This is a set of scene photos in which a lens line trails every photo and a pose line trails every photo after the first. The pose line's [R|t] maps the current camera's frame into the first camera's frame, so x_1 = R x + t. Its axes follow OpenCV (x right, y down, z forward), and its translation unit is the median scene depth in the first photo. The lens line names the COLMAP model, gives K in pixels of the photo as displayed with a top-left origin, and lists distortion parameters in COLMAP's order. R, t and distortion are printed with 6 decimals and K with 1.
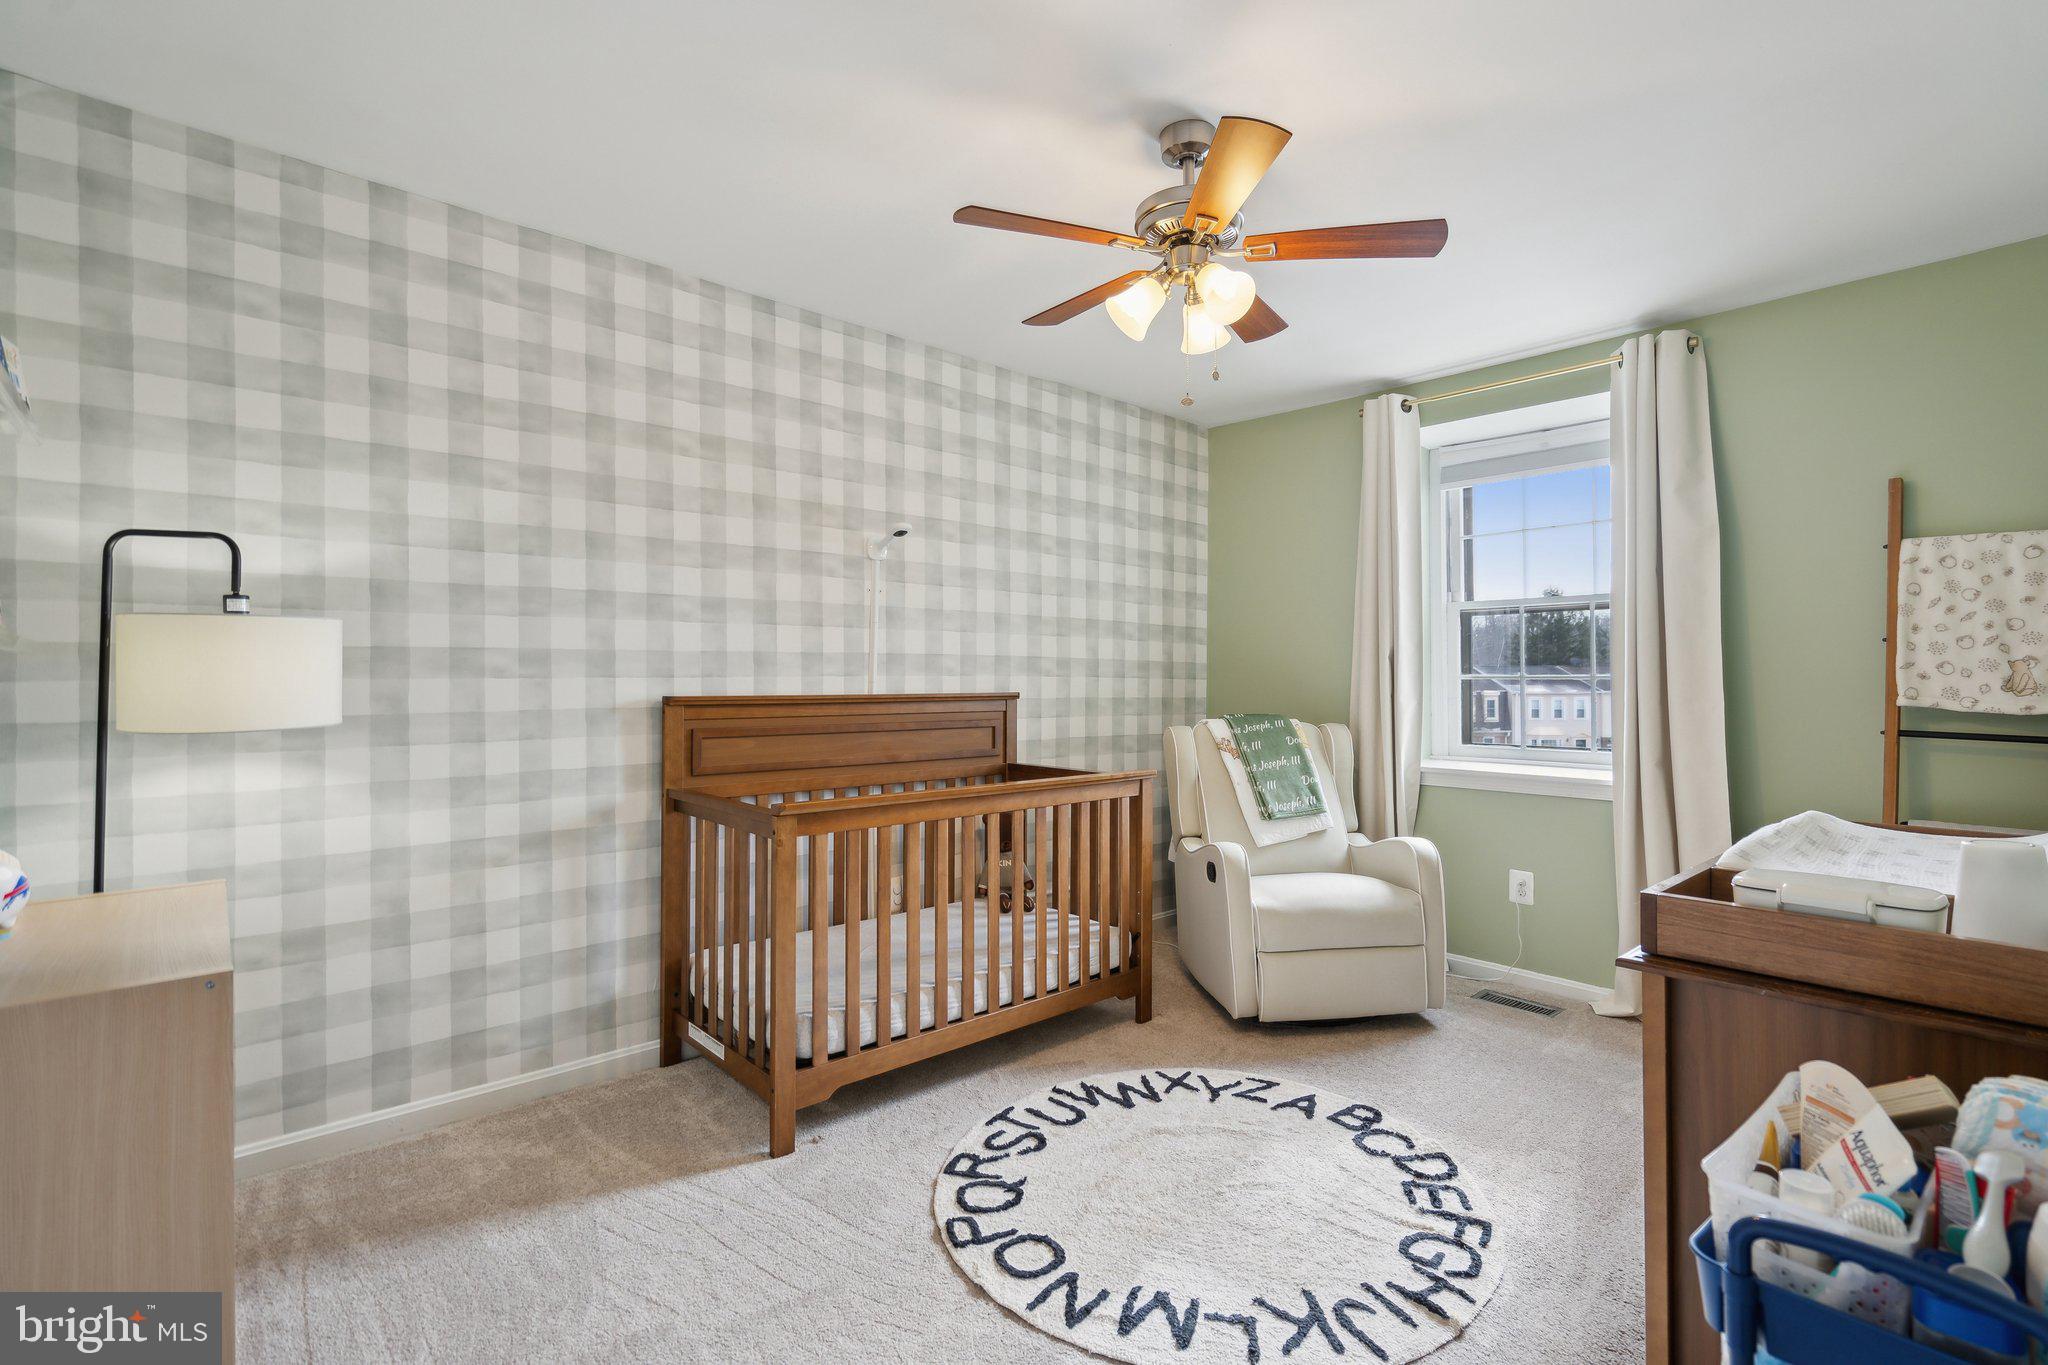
lens RADIAL K [[956.4, 0, 1032.1], [0, 956.4, 666.4], [0, 0, 1]] dist [-0.002613, 0.003760]
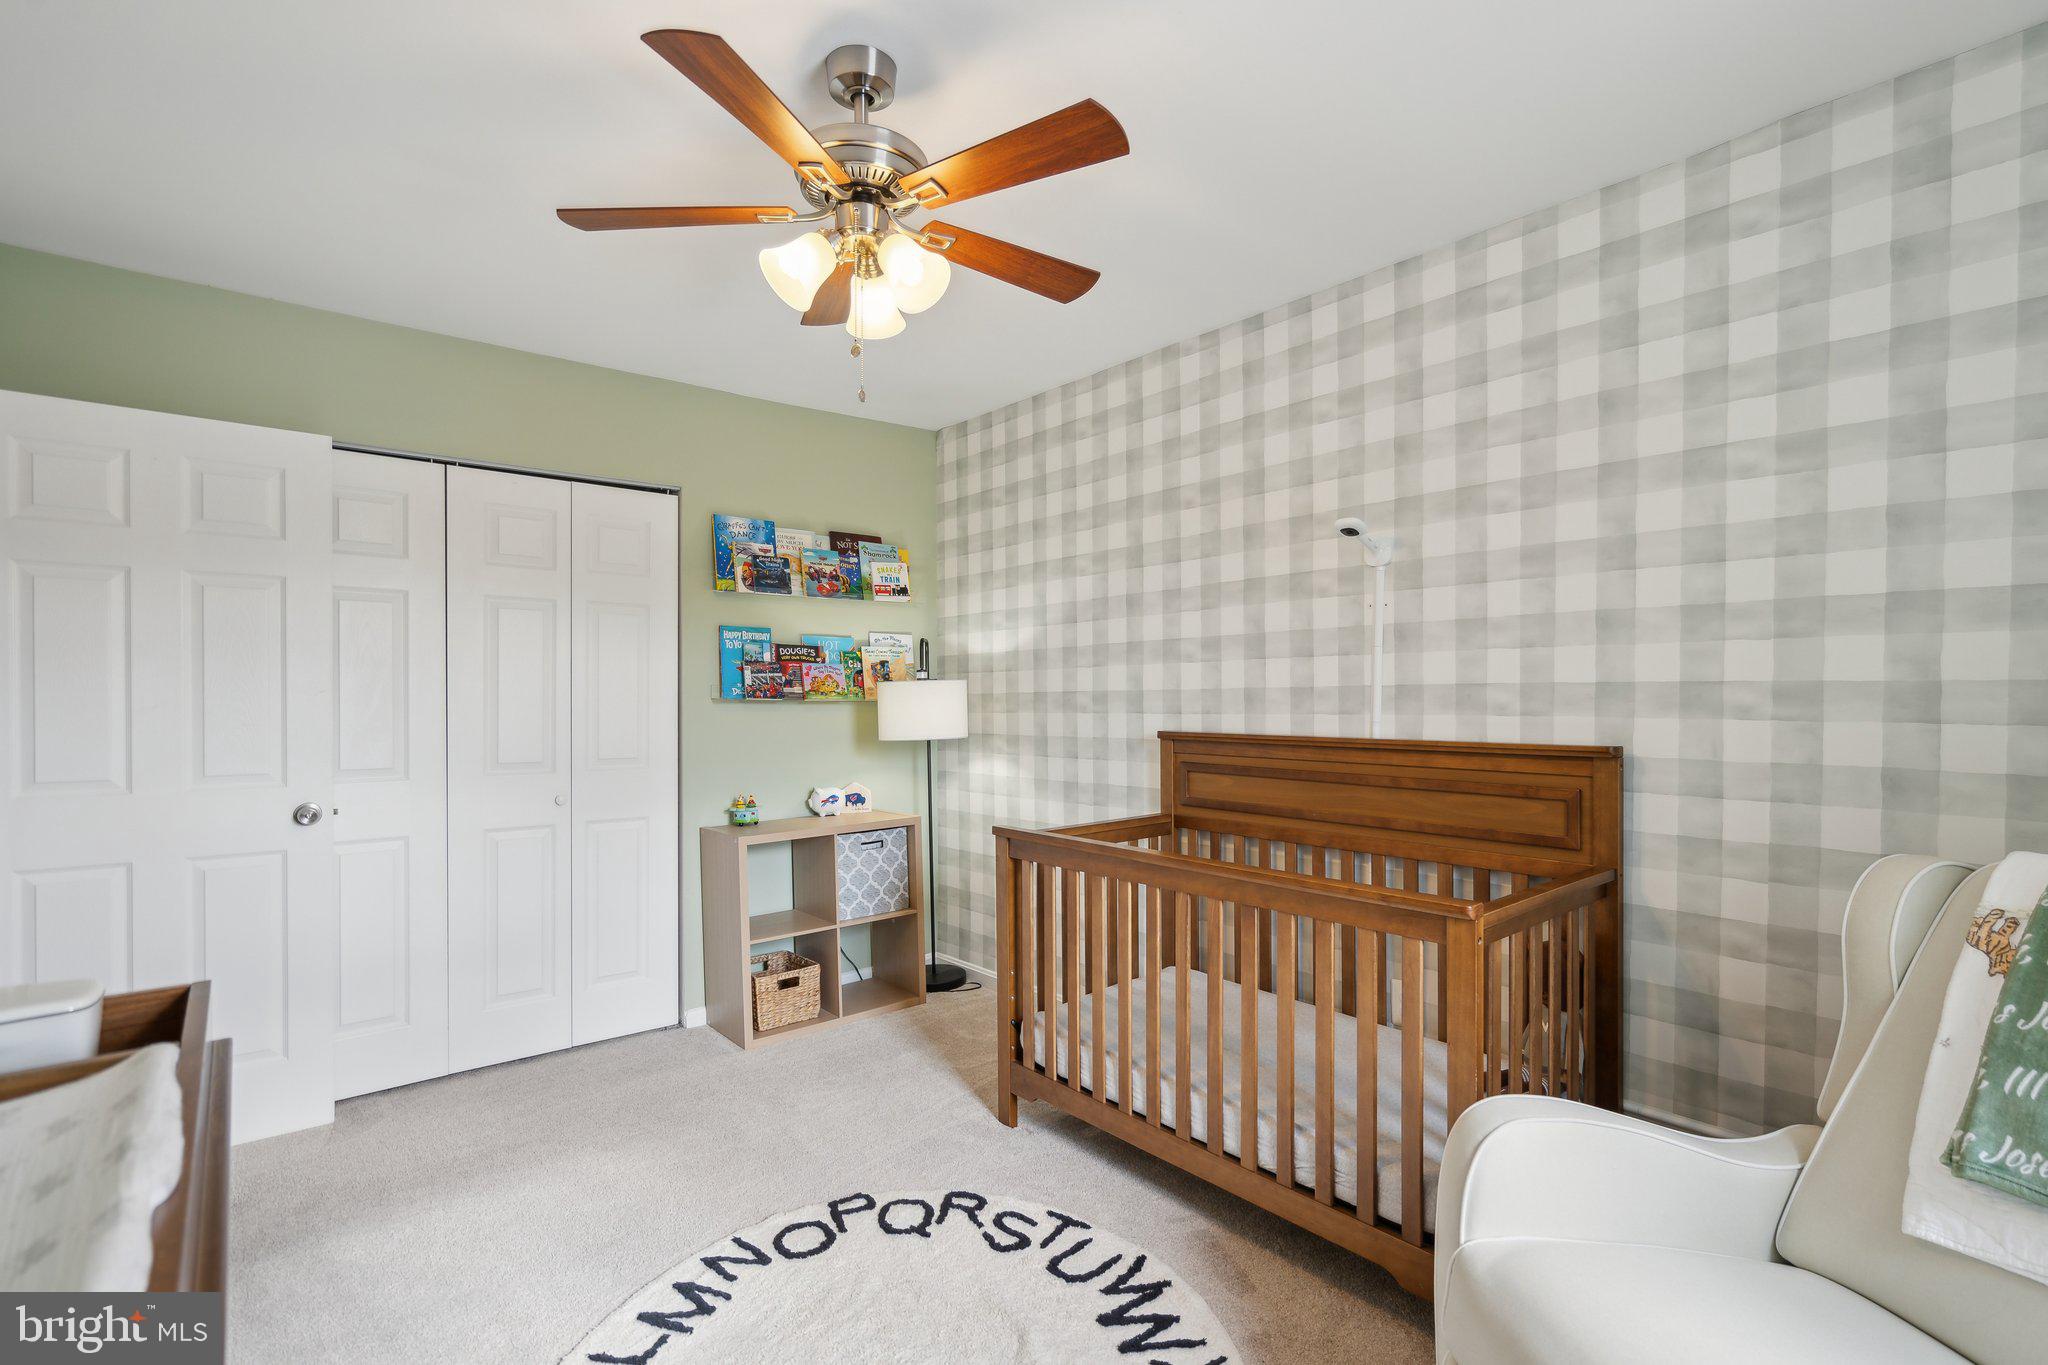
lens RADIAL K [[956.4, 0, 1034.5], [0, 956.4, 703.4], [0, 0, 1]] dist [-0.002613, 0.003760]
pose [[-0.034077, -0.000285, -0.999419, 0.719166], [0.008521, 0.999964, -0.000576, -0.001371], [0.999383, -0.008535, -0.034073, 0.859405]]
